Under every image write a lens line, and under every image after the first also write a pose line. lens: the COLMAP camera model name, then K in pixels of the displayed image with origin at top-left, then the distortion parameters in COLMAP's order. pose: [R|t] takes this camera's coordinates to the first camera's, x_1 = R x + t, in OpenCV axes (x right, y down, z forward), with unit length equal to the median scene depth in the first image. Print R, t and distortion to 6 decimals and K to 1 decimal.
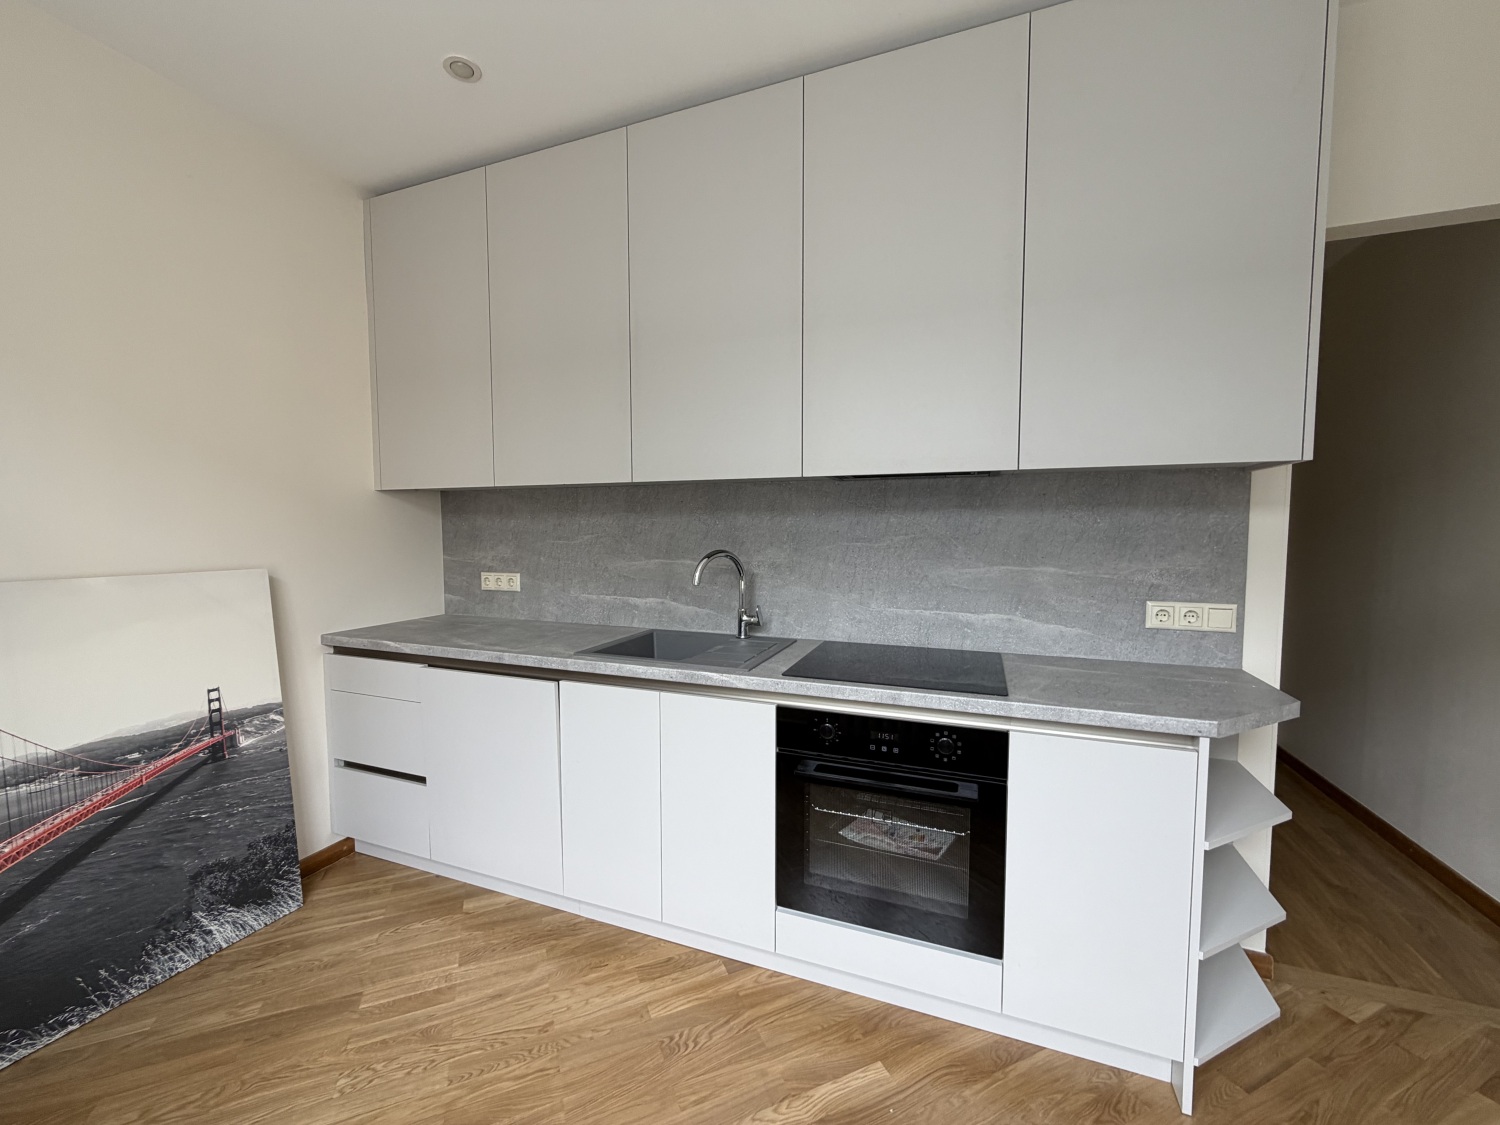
lens RADIAL K [[599.0, 0, 750.0], [0, 599.0, 562.5], [0, 0, 1]] dist [0.000008, 0.000159]
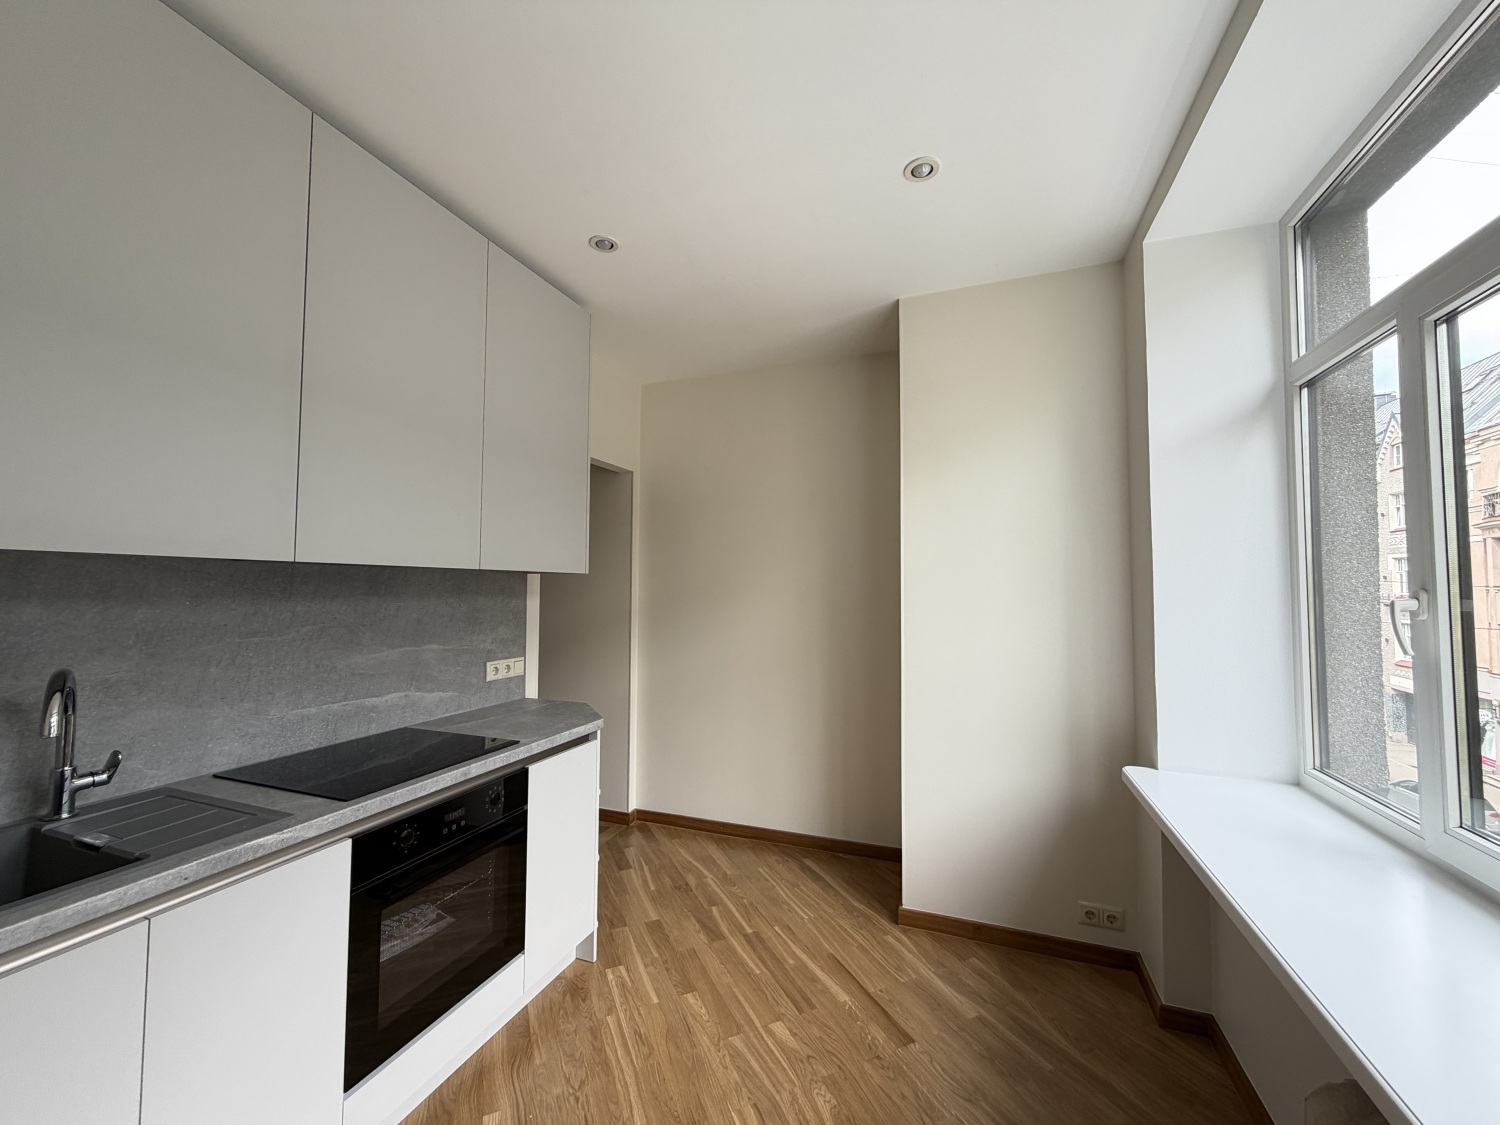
lens RADIAL K [[599.0, 0, 750.0], [0, 599.0, 562.5], [0, 0, 1]] dist [0.000008, 0.000159]
pose [[-0.016193, 0.045428, 0.998836, -0.735946], [0.055187, 0.997485, -0.044472, -0.070276], [-0.998345, 0.054402, -0.018659, 0.392295]]
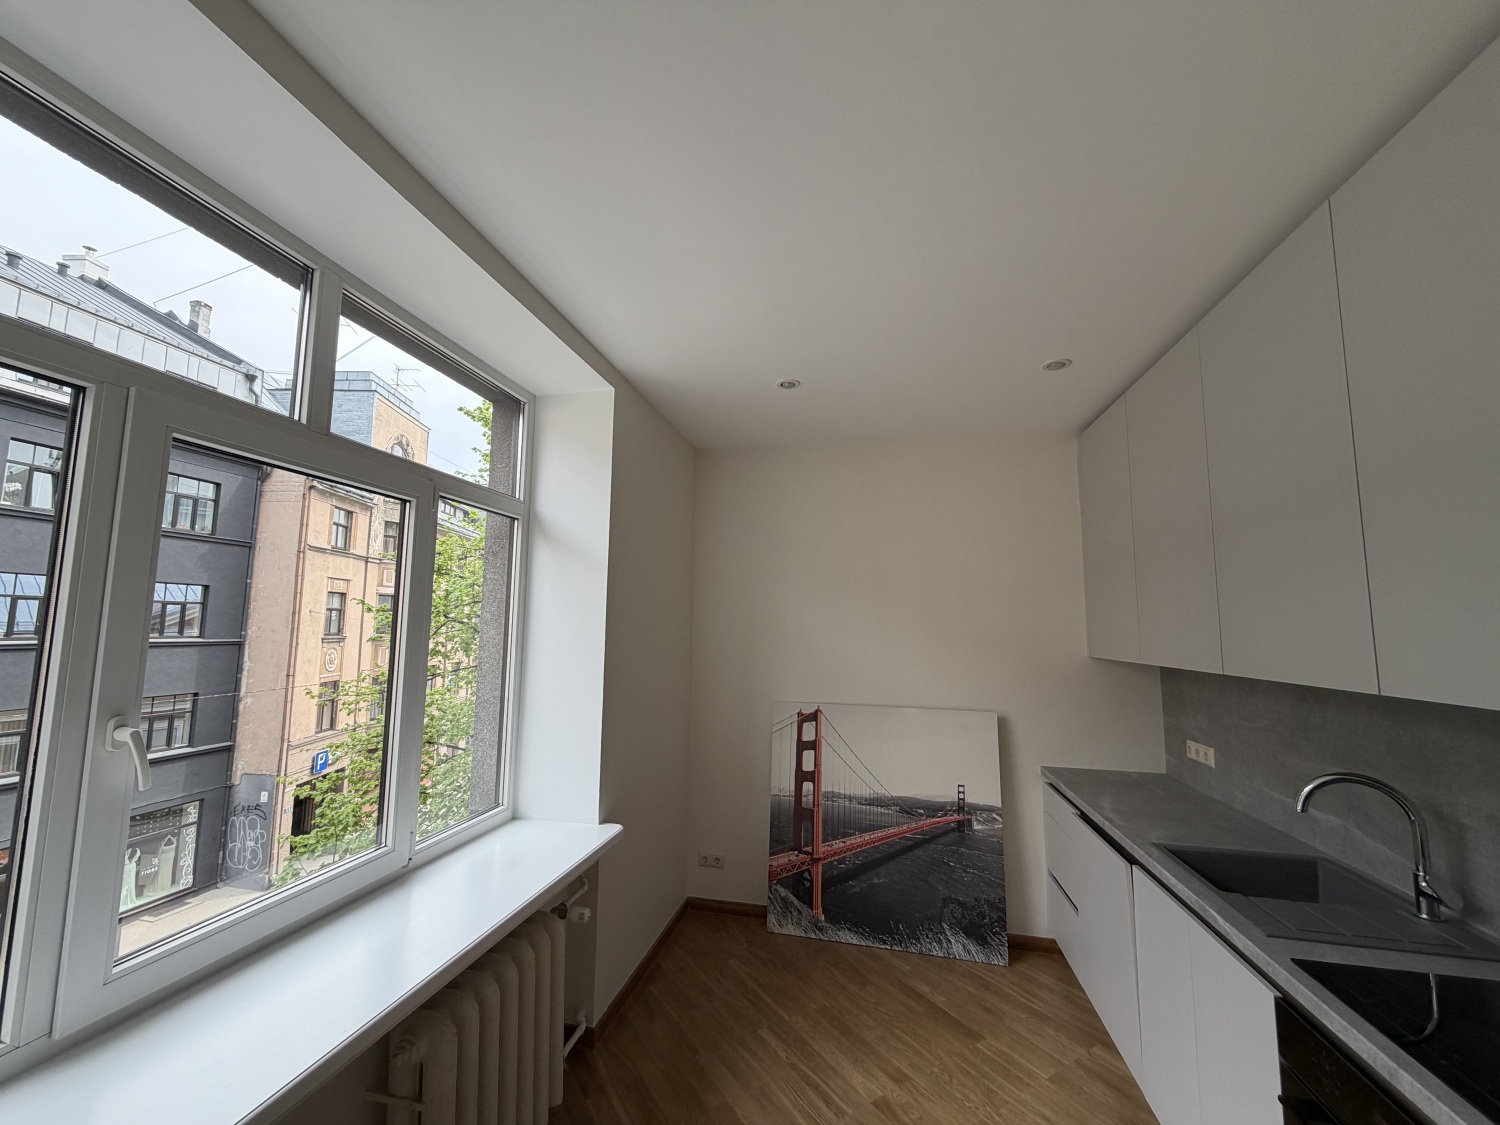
lens RADIAL K [[599.0, 0, 750.0], [0, 599.0, 562.5], [0, 0, 1]] dist [0.000008, 0.000159]
pose [[0.159335, -0.102887, -0.981849, 0.682758], [-0.078282, 0.990106, -0.116456, -0.155627], [0.984116, 0.095417, 0.149704, 0.138477]]
